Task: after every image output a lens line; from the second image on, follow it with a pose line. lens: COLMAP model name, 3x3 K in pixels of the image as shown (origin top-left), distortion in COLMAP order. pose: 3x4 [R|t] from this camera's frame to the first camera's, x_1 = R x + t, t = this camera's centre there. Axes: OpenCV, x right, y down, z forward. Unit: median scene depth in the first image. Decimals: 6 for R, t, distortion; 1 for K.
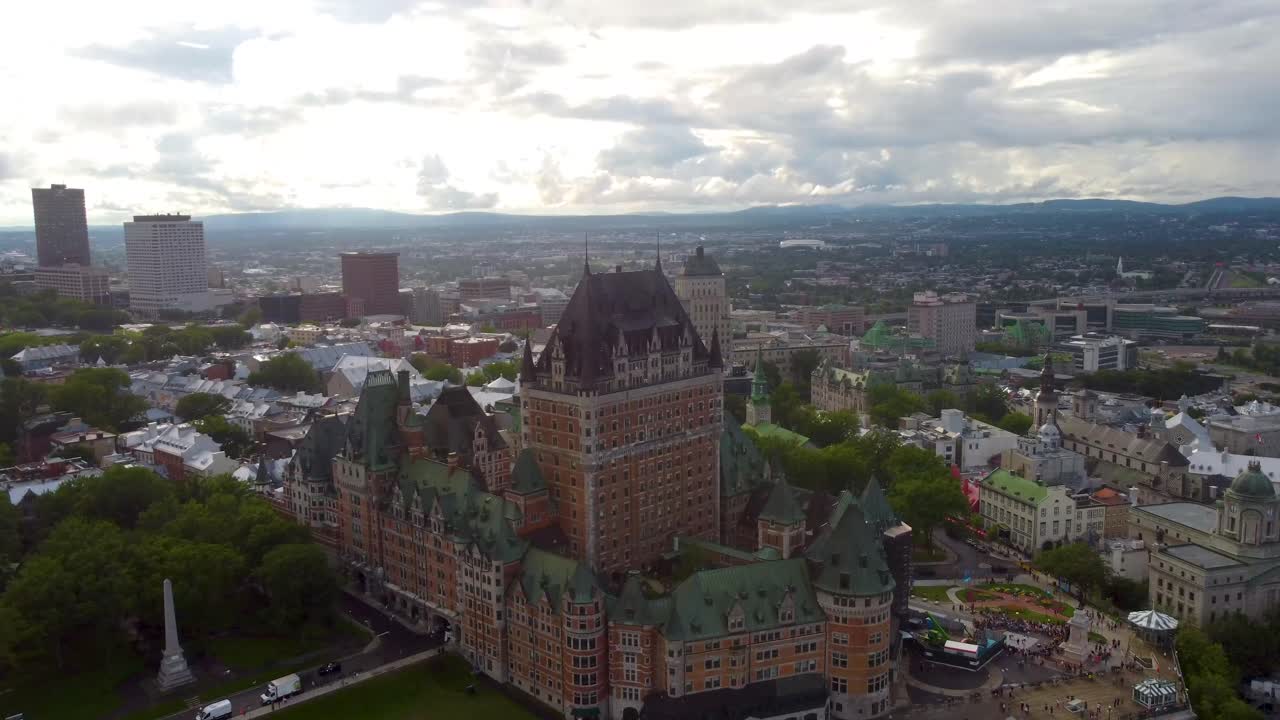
lens RADIAL K [[1011.5, 0, 640.0], [0, 1011.5, 360.0], [0, 0, 1]] dist [0.011159, -0.004444]
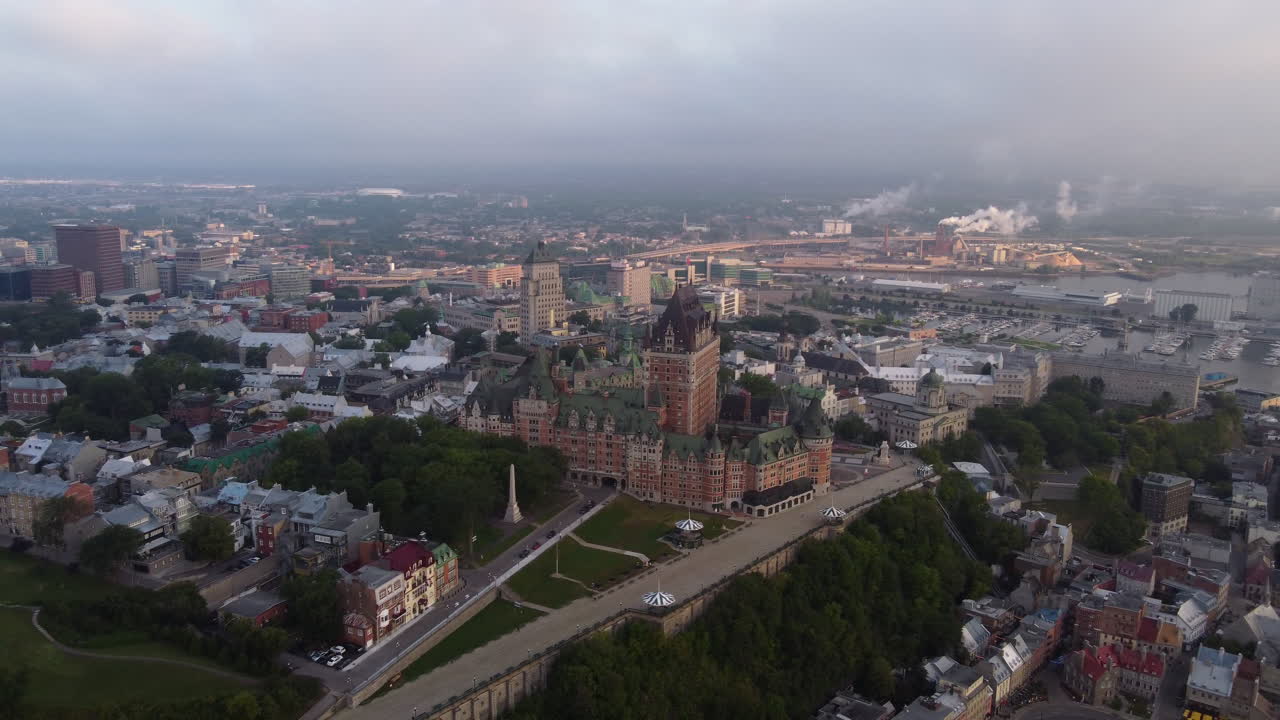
lens RADIAL K [[1011.5, 0, 640.0], [0, 1011.5, 360.0], [0, 0, 1]] dist [0.011159, -0.004444]
pose [[0.906871, -0.060616, 0.417025, -0.518007], [0.037794, 0.997312, 0.062775, -0.042834], [-0.419709, -0.041168, 0.906725, -0.397871]]
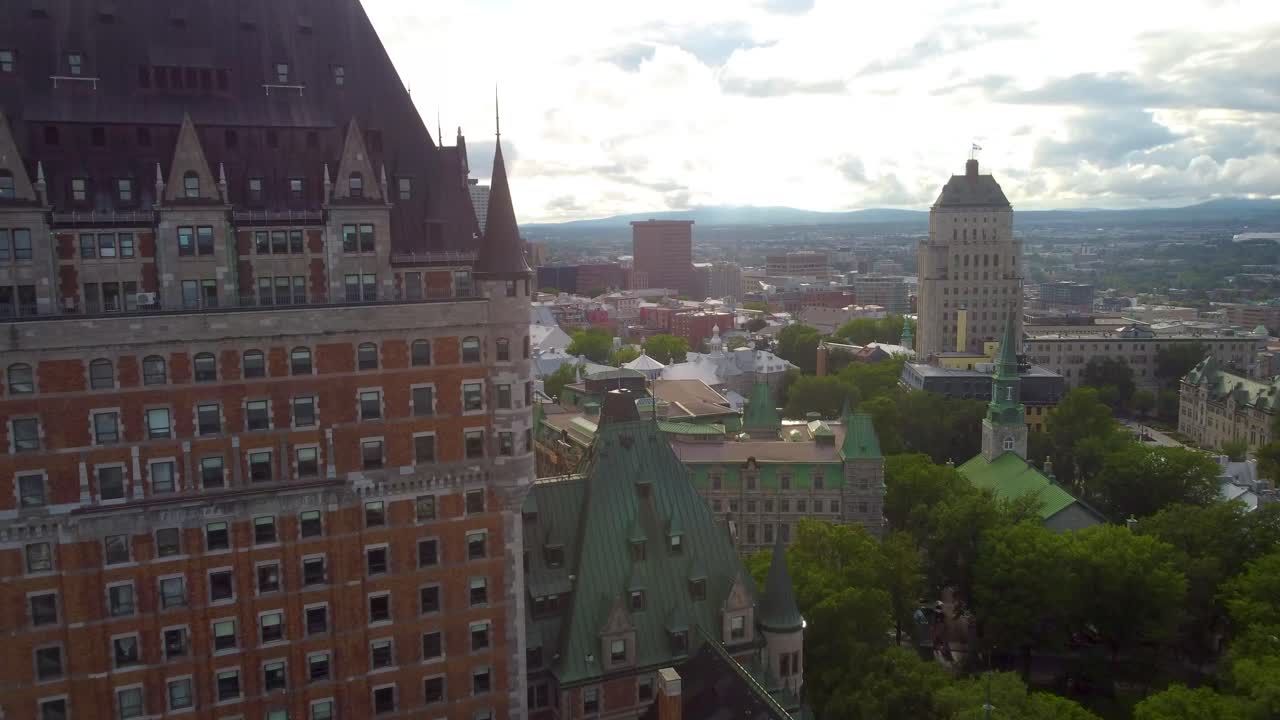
lens RADIAL K [[1011.5, 0, 640.0], [0, 1011.5, 360.0], [0, 0, 1]] dist [0.011159, -0.004444]
pose [[0.922040, 0.051205, -0.383694, 0.142012], [-0.050872, 0.998644, 0.011022, 0.015513], [0.383738, 0.009357, 0.923395, 0.432049]]
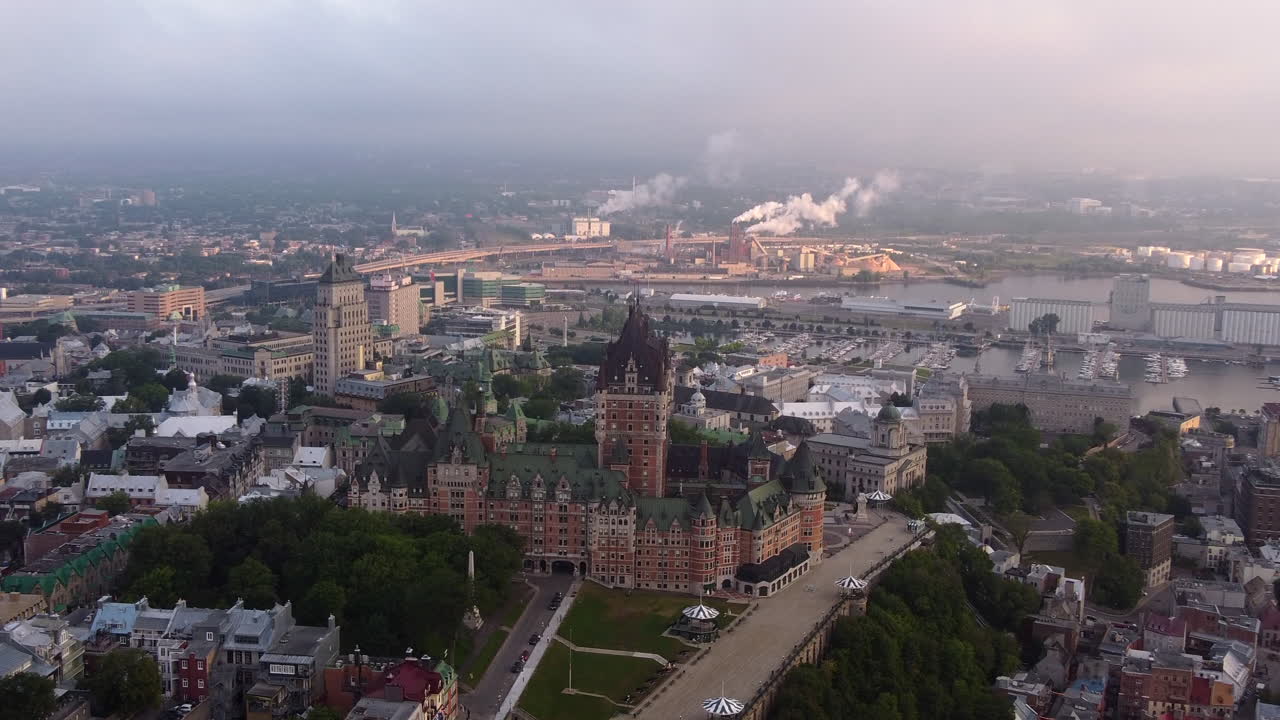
lens RADIAL K [[1352.1, 0, 640.0], [0, 1352.1, 360.0], [0, 0, 1]] dist [0.004705, -0.007034]
pose [[0.772658, -0.078412, 0.629961, -0.732927], [0.066657, 0.996878, 0.042326, -0.056386], [-0.631313, 0.009288, 0.775472, -0.305464]]
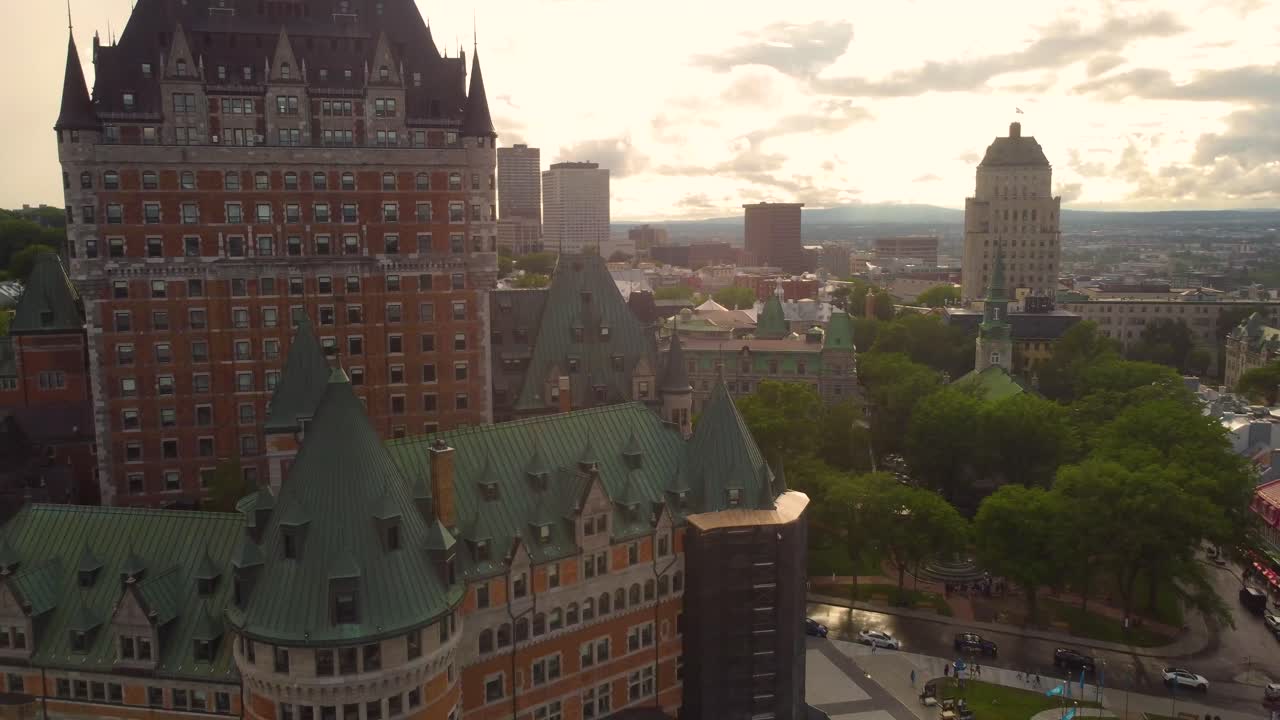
lens RADIAL K [[1011.5, 0, 640.0], [0, 1011.5, 360.0], [0, 0, 1]] dist [0.011159, -0.004444]
pose [[0.861102, 0.074524, -0.502941, 0.238733], [-0.073926, 0.997039, 0.021167, 0.058567], [0.503030, 0.018953, 0.864061, 0.367114]]
